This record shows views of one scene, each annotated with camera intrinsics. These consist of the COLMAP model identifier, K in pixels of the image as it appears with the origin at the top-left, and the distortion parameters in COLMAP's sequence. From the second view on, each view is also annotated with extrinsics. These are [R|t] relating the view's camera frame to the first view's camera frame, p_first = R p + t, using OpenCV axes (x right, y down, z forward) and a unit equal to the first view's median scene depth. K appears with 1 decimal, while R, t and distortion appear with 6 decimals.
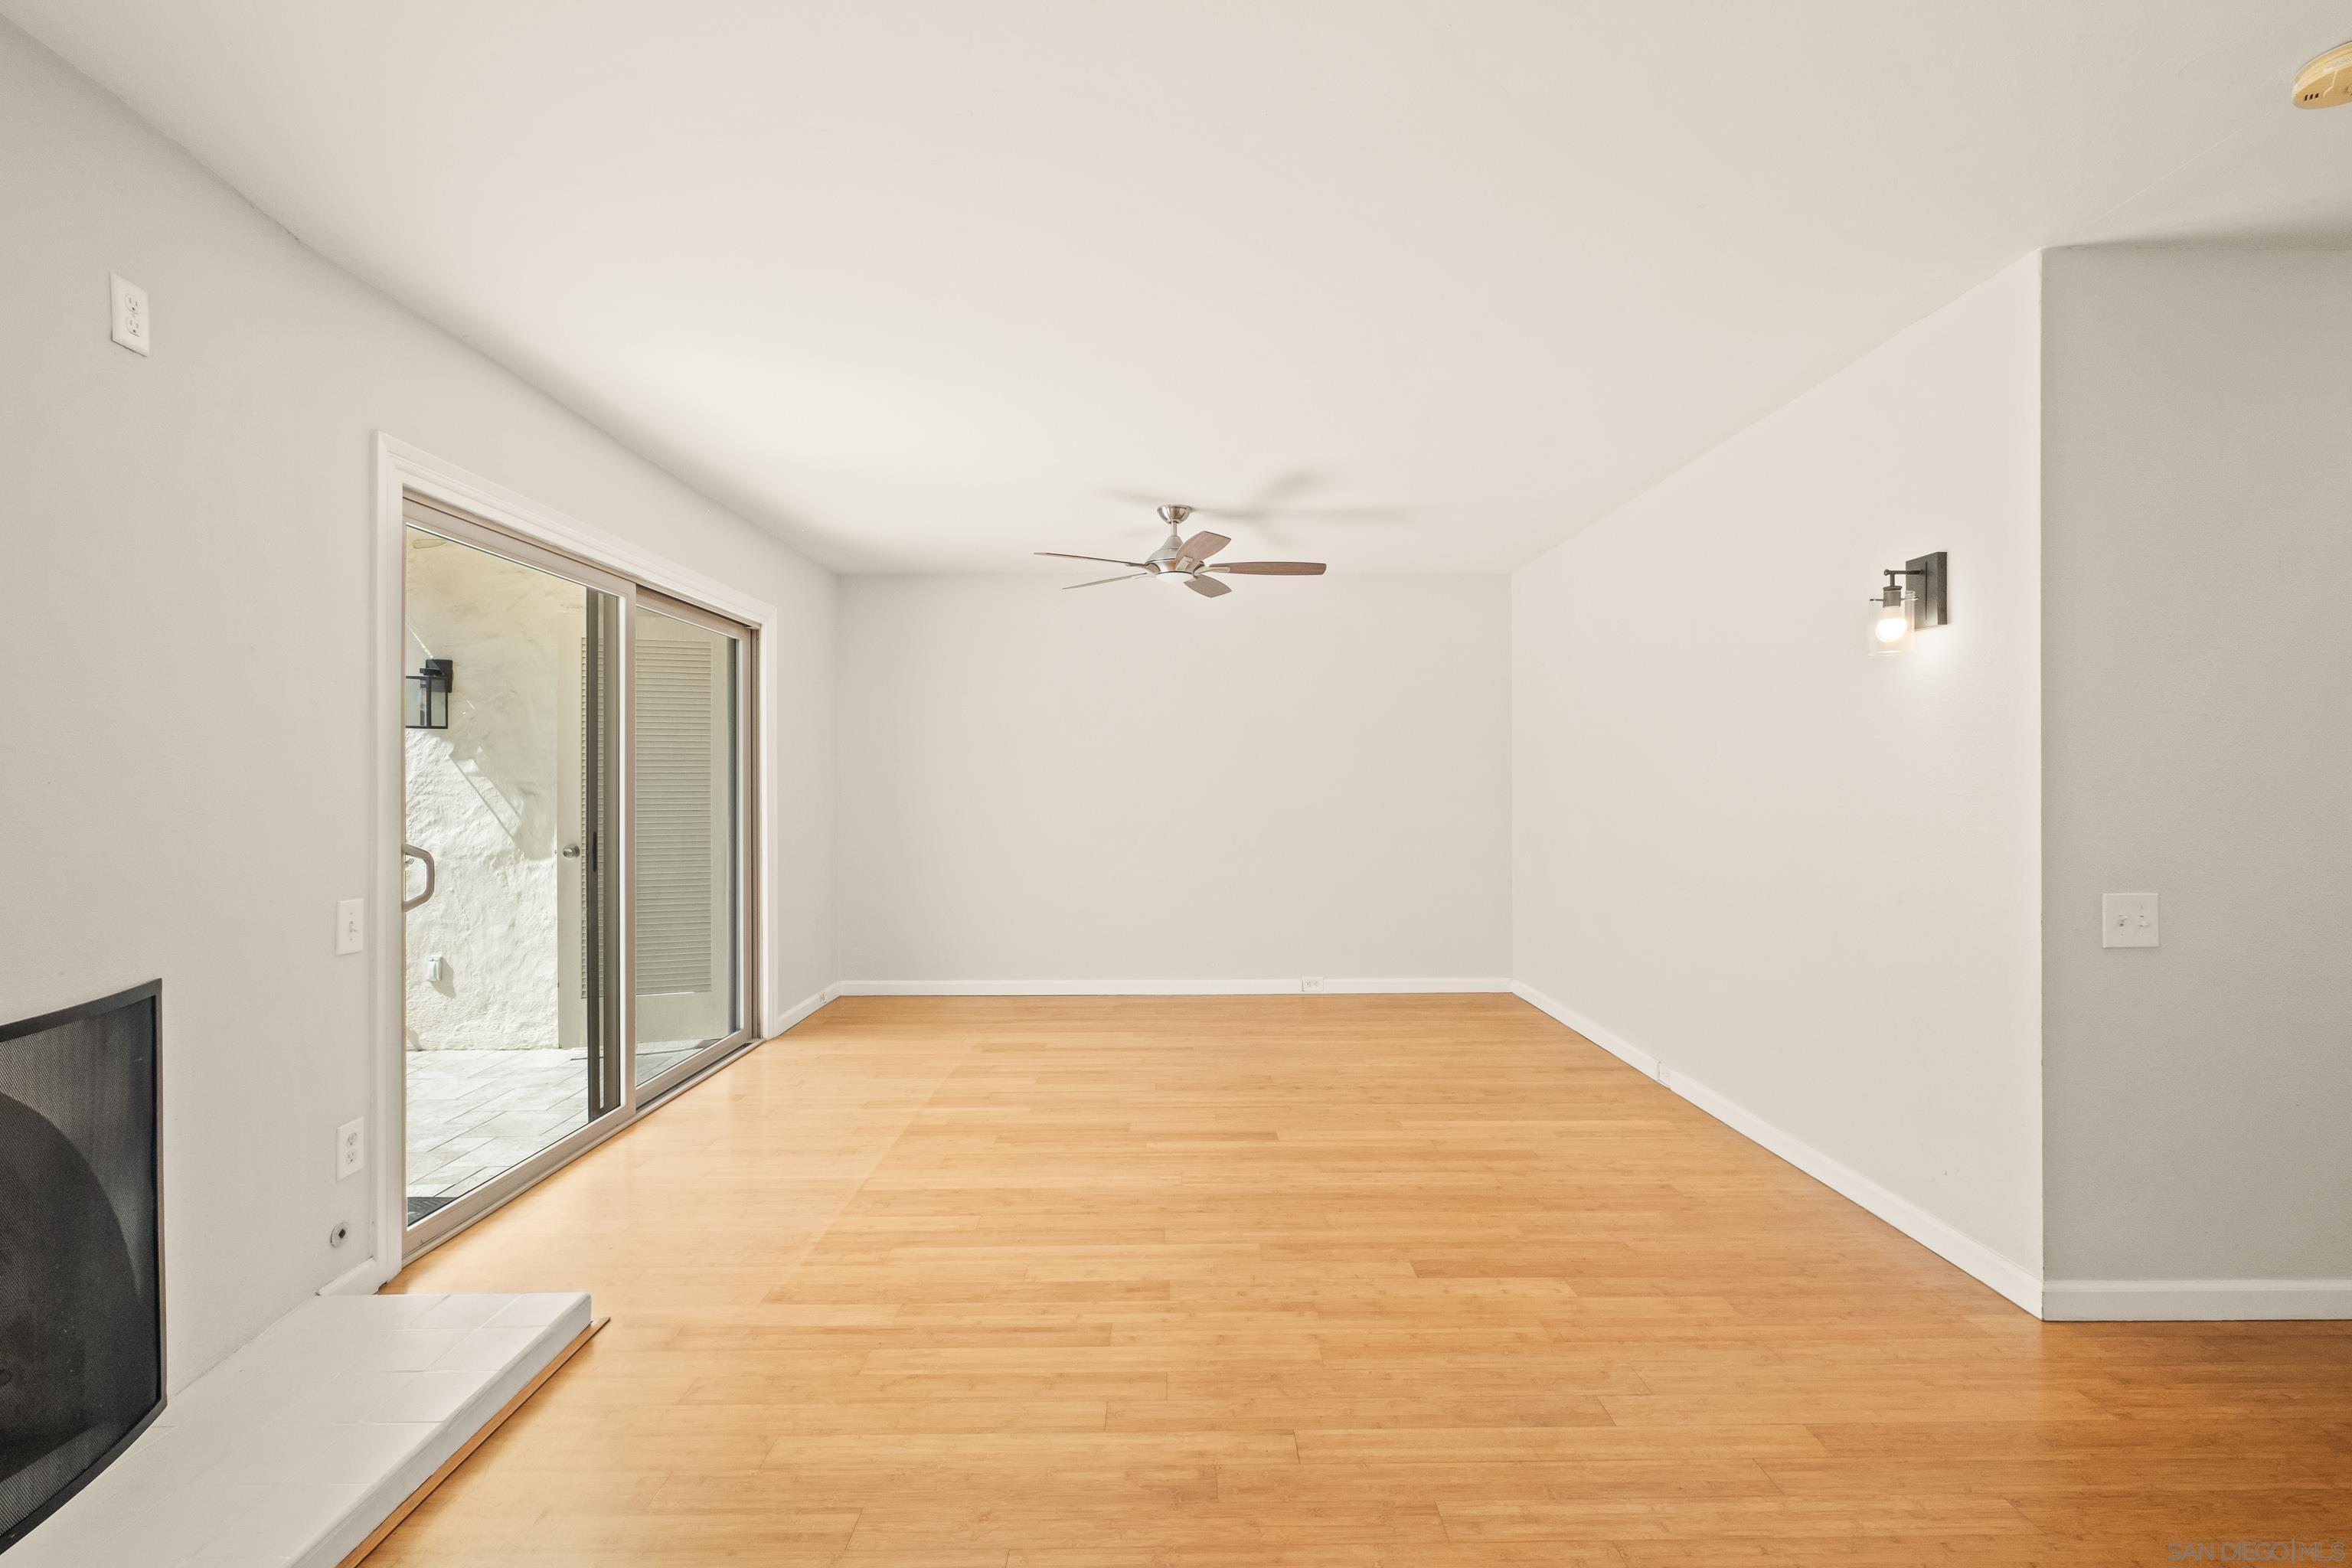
lens RADIAL K [[1019.8, 0, 1176.0], [0, 1019.8, 784.0], [0, 0, 1]] dist [-0.014477, 0.005143]
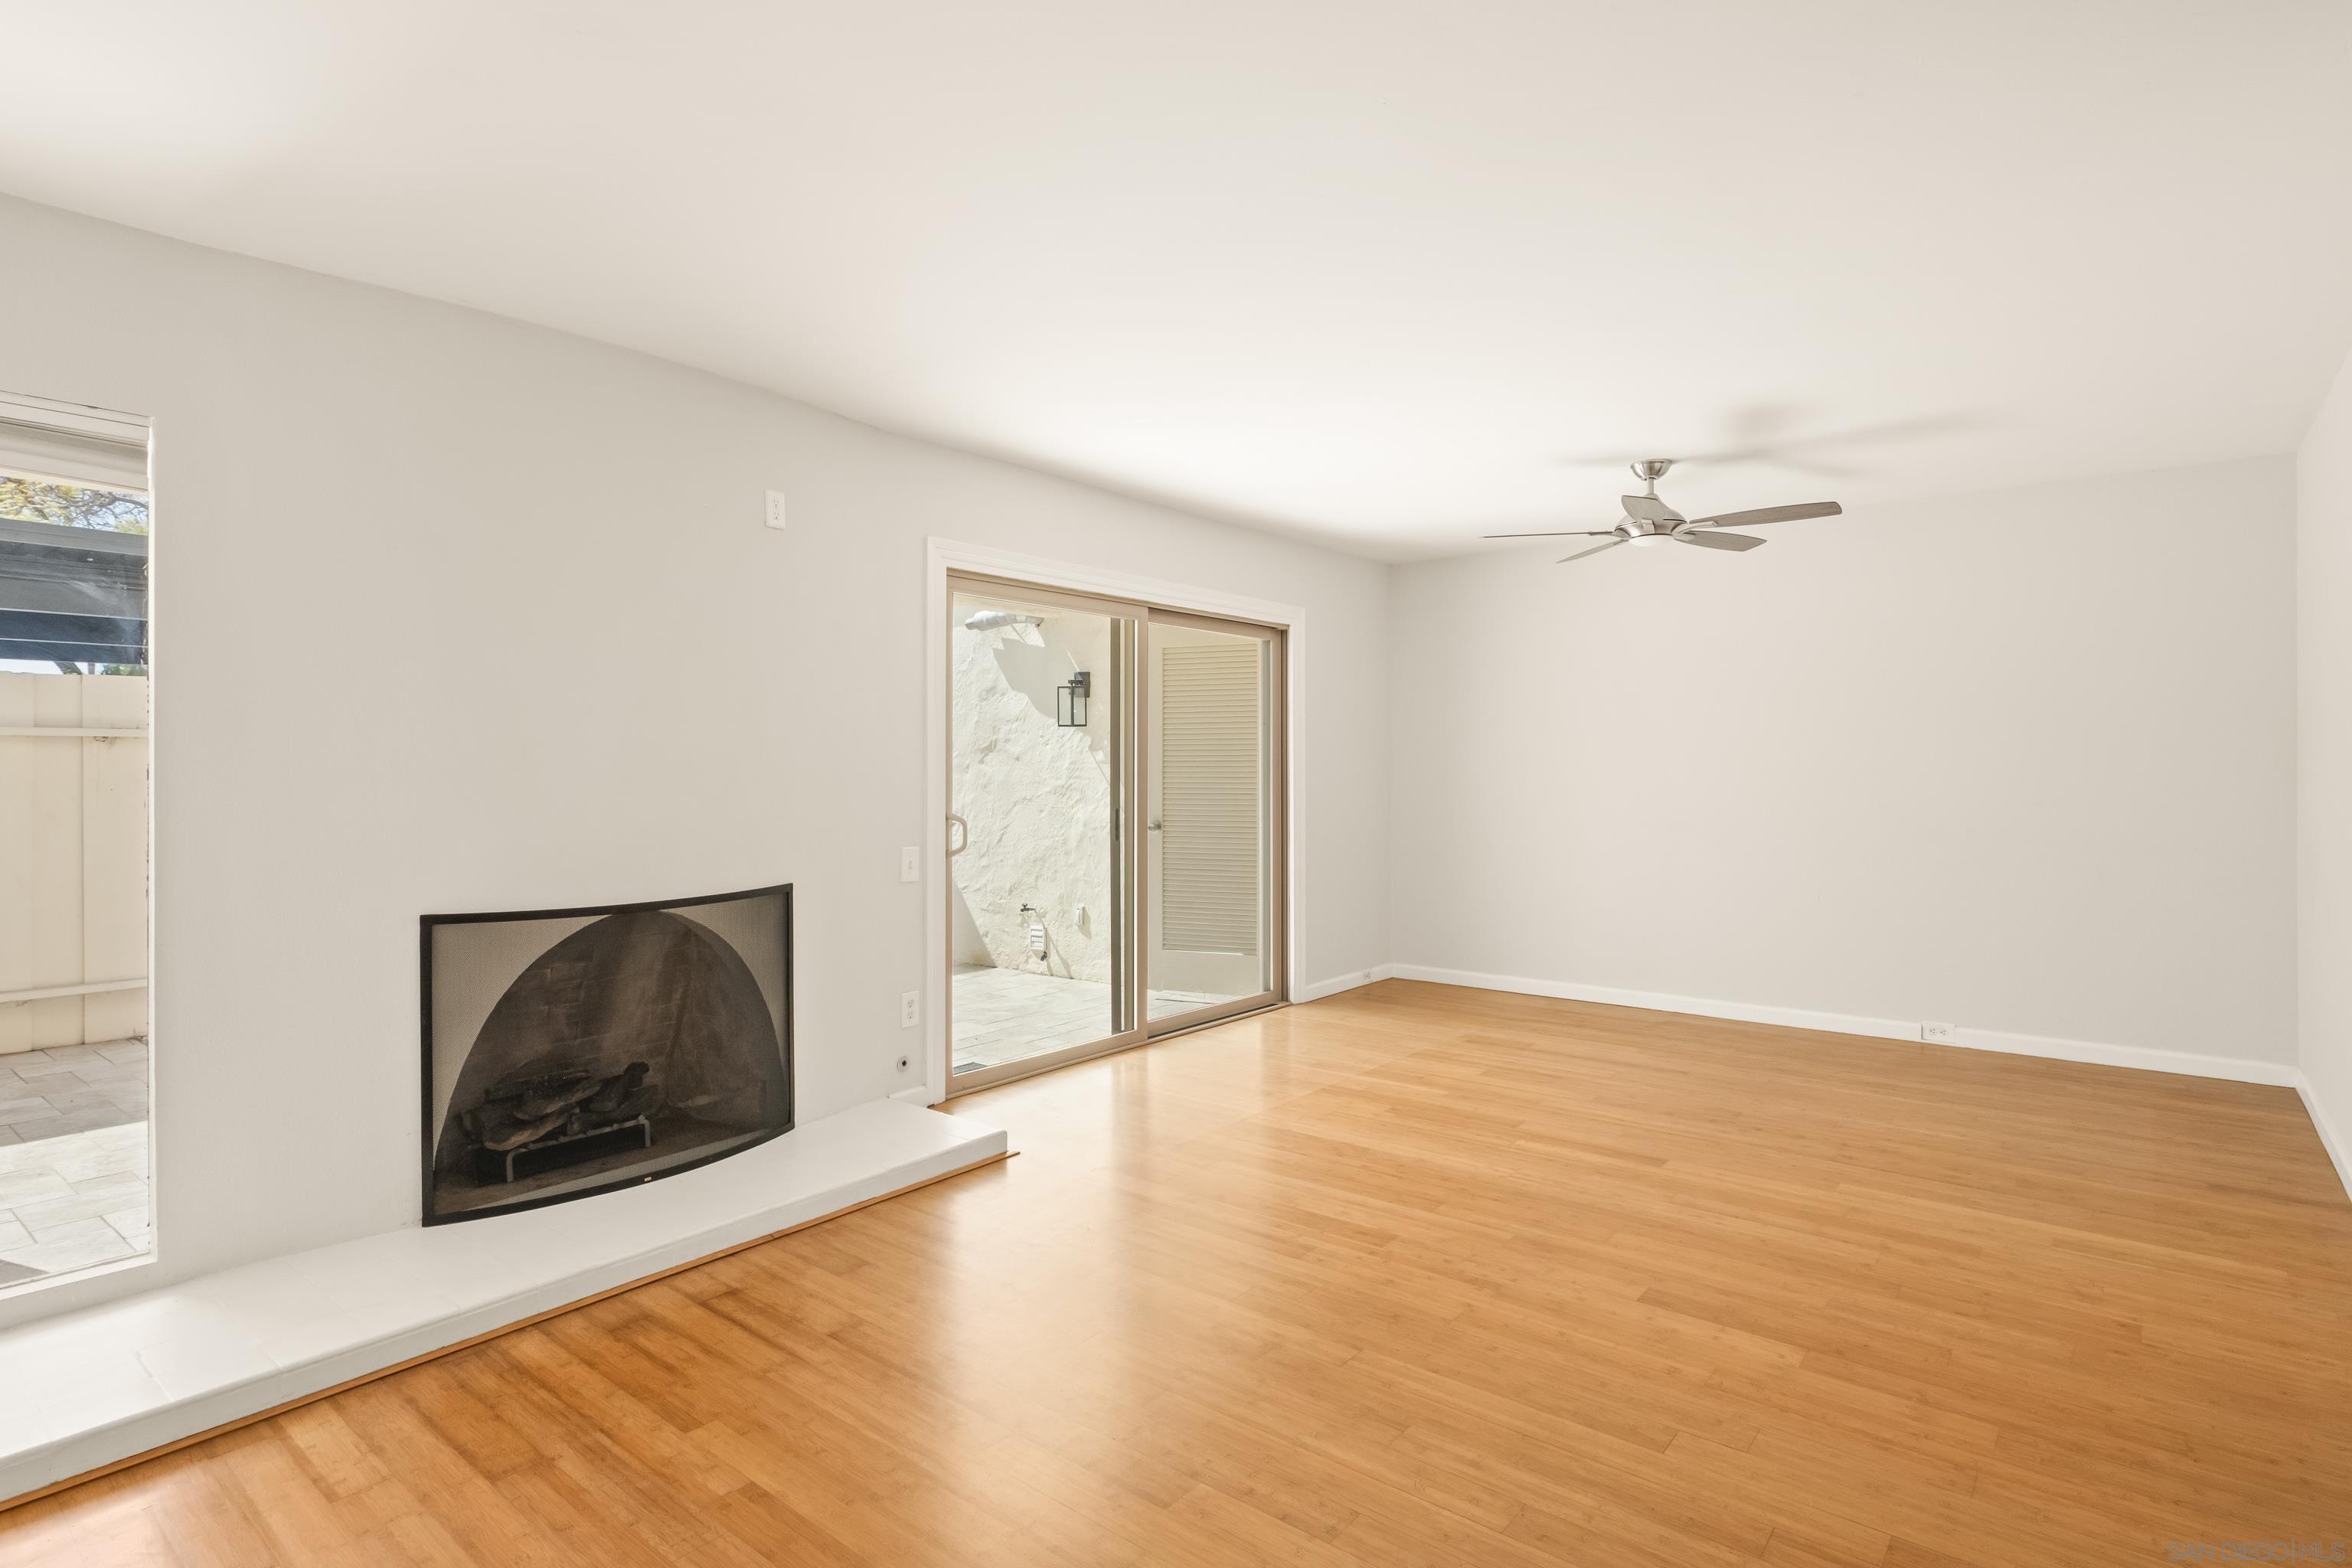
lens RADIAL K [[1174.5, 0, 1178.7], [0, 1174.5, 777.9], [0, 0, 1]] dist [-0.021748, 0.007596]
pose [[0.766895, 0.006278, -0.641742, 0.440236], [-0.000874, 0.999961, 0.008737, -0.004299], [0.641772, -0.006139, 0.766871, -0.068499]]
